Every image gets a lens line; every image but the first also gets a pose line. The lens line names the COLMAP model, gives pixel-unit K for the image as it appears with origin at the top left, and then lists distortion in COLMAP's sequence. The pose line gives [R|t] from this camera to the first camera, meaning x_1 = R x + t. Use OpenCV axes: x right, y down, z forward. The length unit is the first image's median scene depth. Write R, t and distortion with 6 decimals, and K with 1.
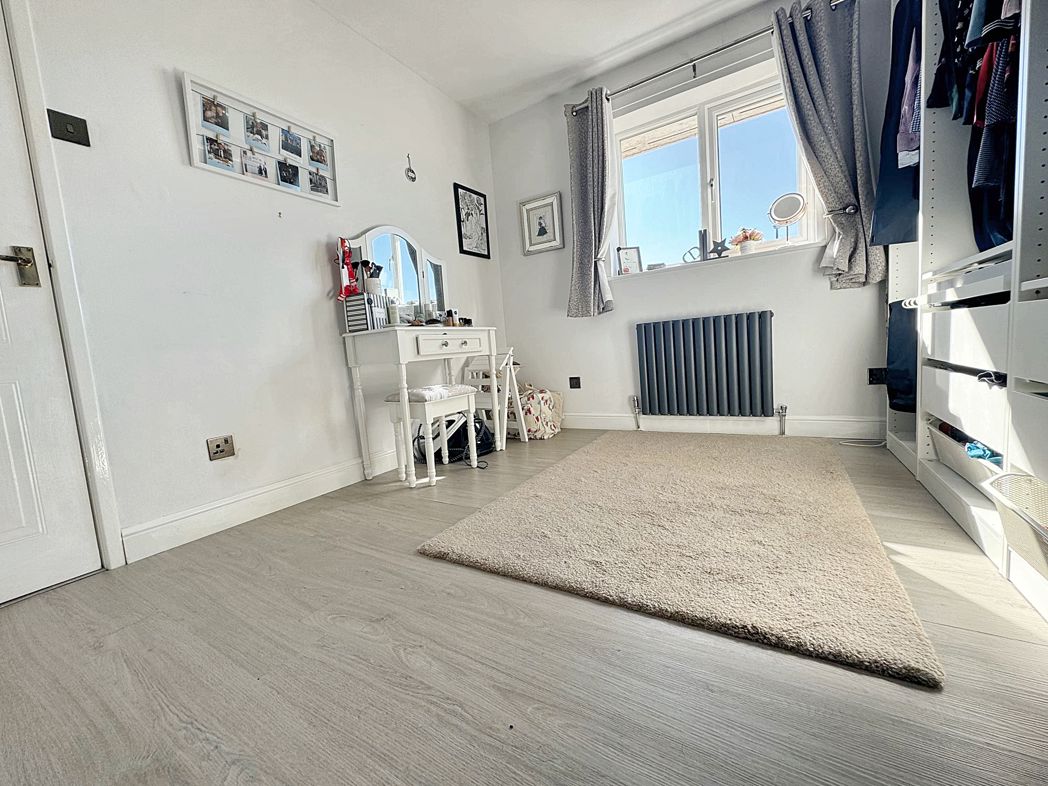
lens RADIAL K [[418.2, 0, 522.0], [0, 418.2, 388.8], [0, 0, 1]] dist [-0.001705, 0.000005]
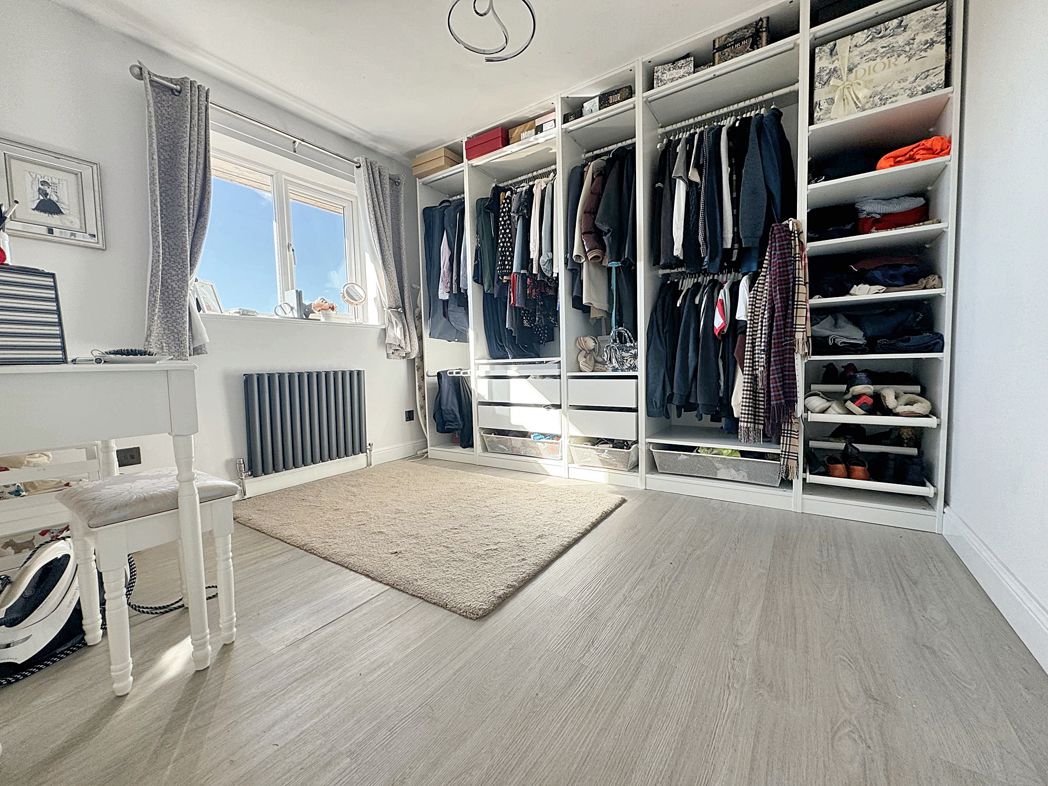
lens RADIAL K [[418.2, 0, 524.4], [0, 418.2, 389.1], [0, 0, 1]] dist [-0.001705, 0.000005]
pose [[0.031065, 0.014066, 0.999418, -0.655852], [0.118918, 0.992747, -0.017668, -0.045907], [-0.992418, 0.119398, 0.029167, 0.459775]]
